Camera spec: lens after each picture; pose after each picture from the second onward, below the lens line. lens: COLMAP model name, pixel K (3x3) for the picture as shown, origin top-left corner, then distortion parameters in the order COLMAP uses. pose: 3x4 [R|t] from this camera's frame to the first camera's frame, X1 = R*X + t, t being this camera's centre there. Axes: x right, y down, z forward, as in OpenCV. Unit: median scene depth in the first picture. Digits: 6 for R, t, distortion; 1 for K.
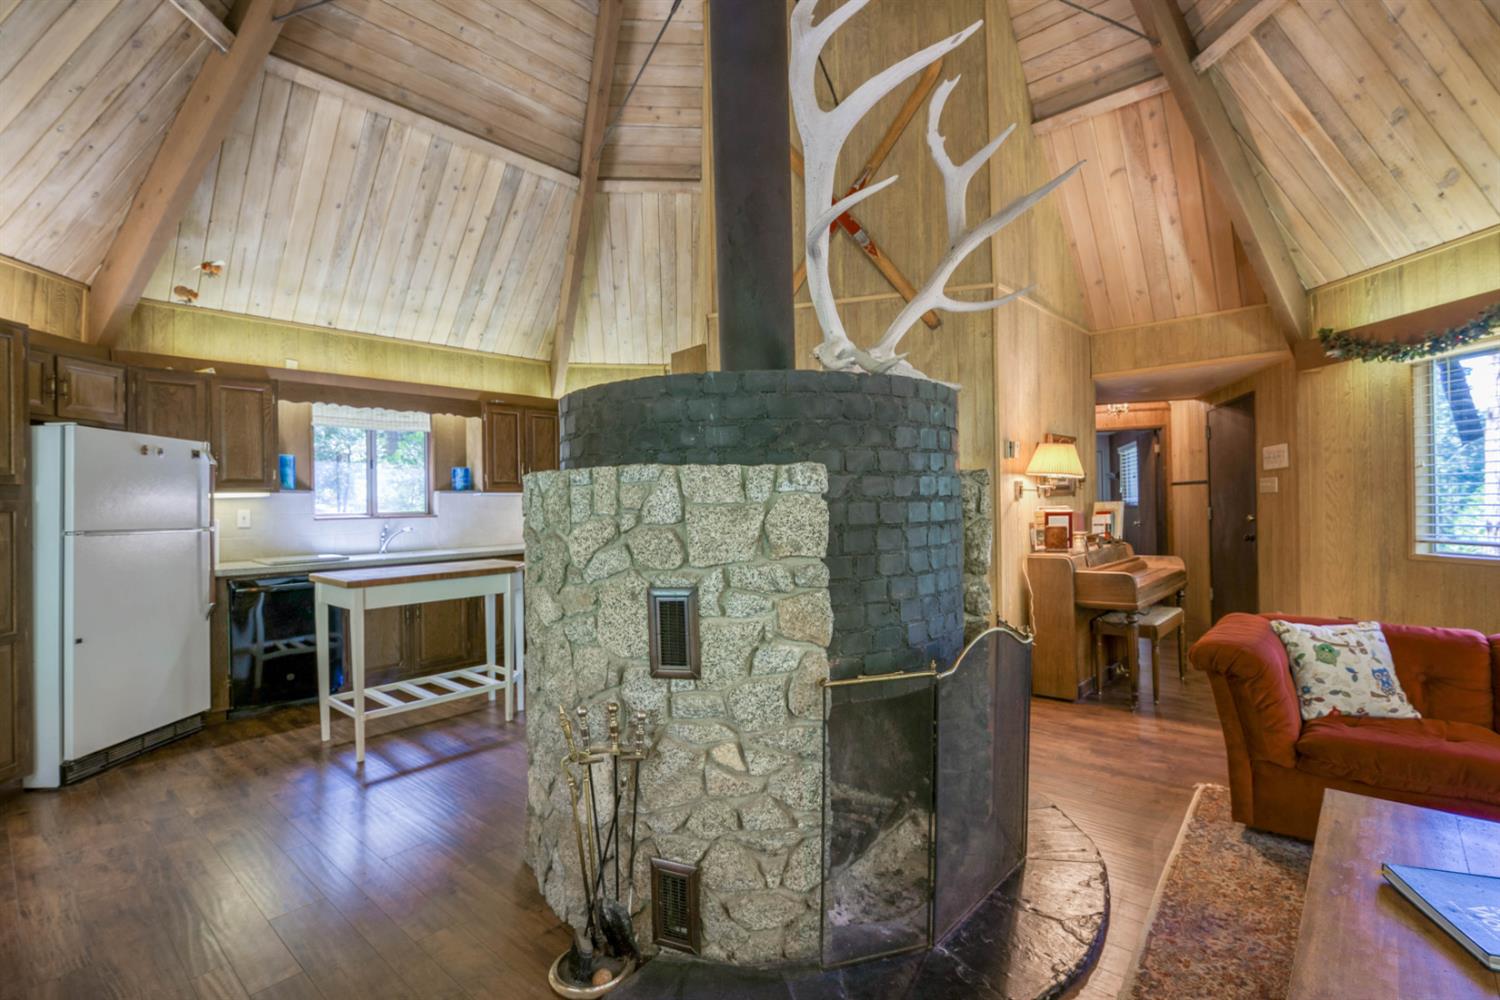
lens RADIAL K [[681.1, 0, 751.3], [0, 681.1, 495.9], [0, 0, 1]] dist [-0.020537, 0.005292]
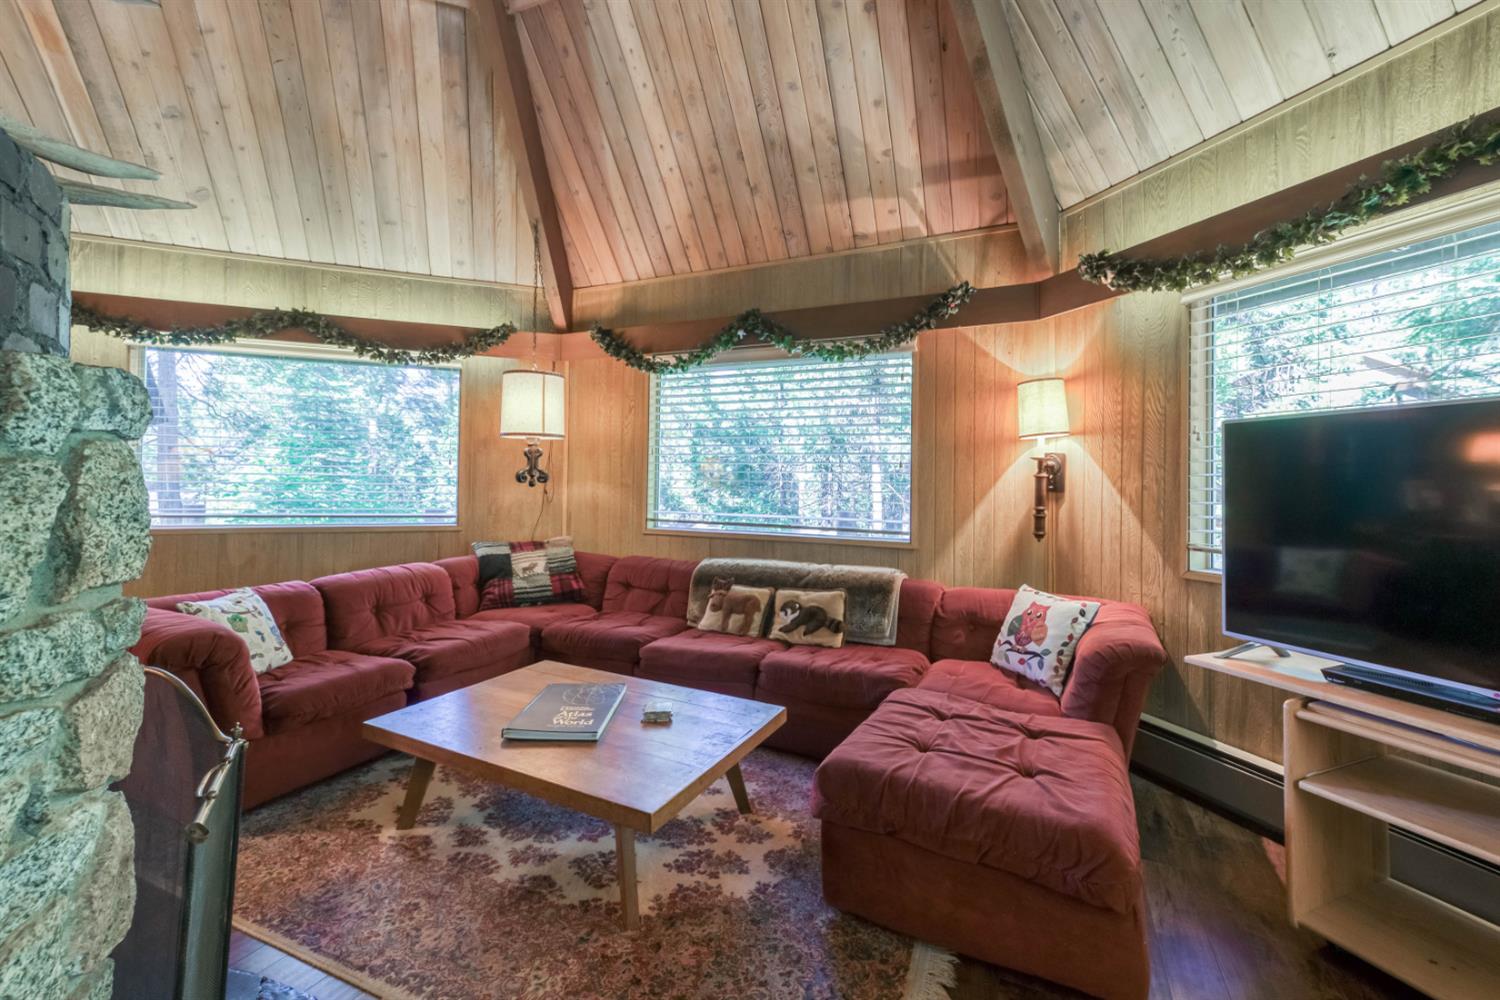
lens RADIAL K [[620.9, 0, 753.5], [0, 620.9, 470.3], [0, 0, 1]] dist [-0.000374, 0.007540]
pose [[-0.274891, 0.028361, 0.961057, -0.174775], [-0.017414, 0.999254, -0.034469, 0.010498], [-0.961318, -0.026211, -0.274192, 0.298439]]
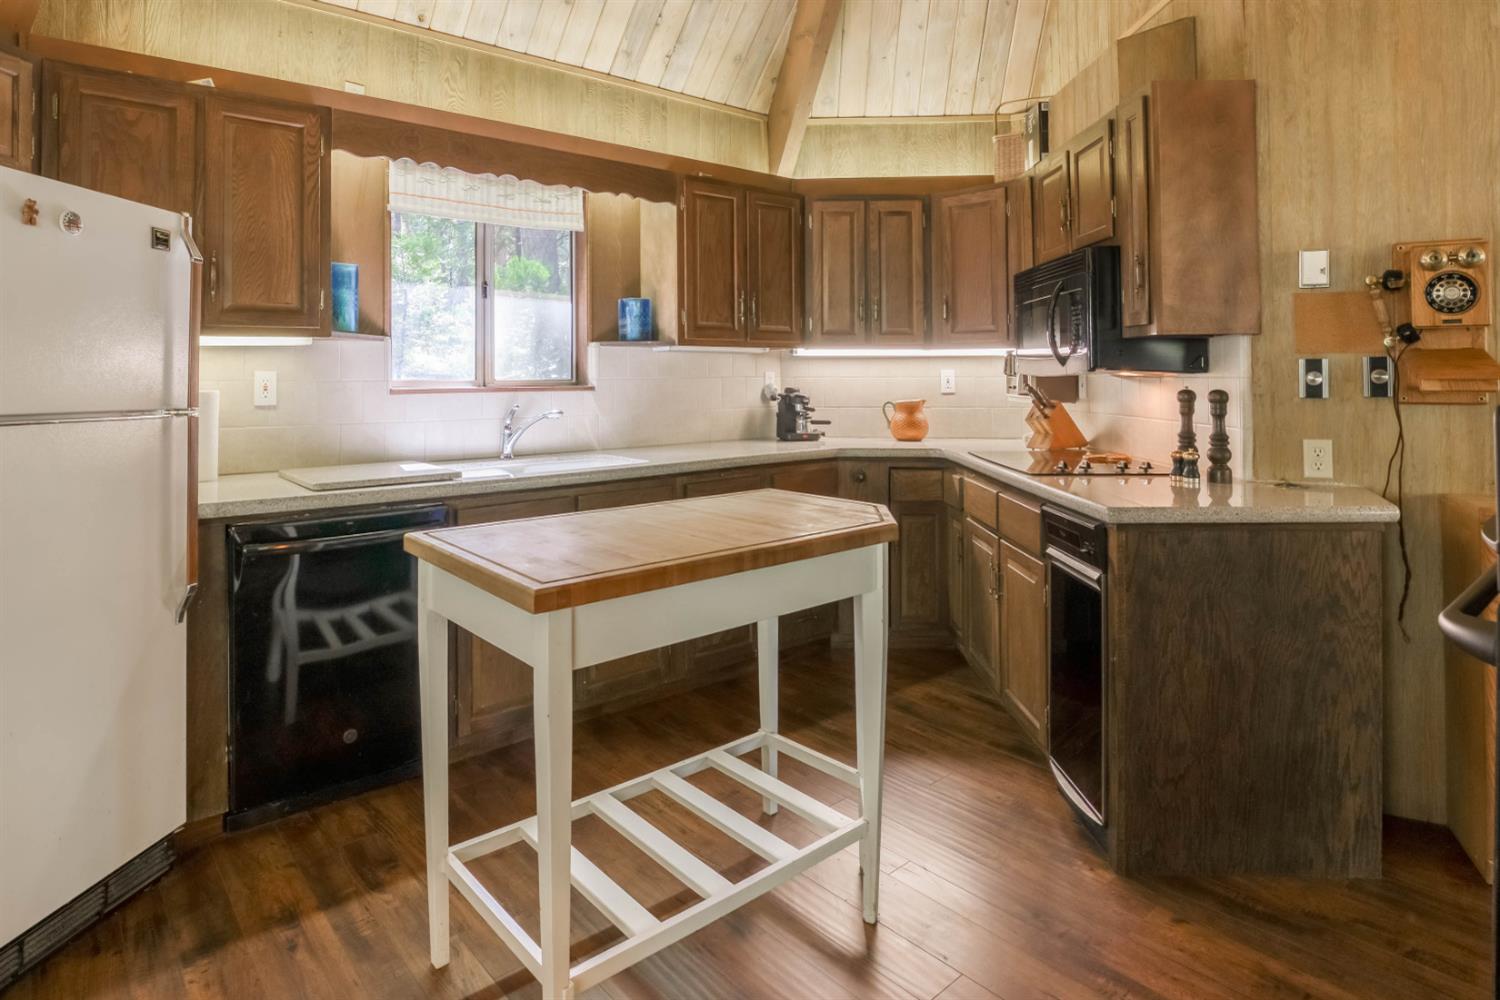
lens RADIAL K [[821.4, 0, 693.9], [0, 821.4, 359.8], [0, 0, 1]] dist [-0.024072, 0.000891]
pose [[0.983821, 0.008029, -0.178973, -0.341470], [-0.009493, 0.999928, -0.007328, 0.014077], [0.178901, 0.008909, 0.983827, 0.475003]]
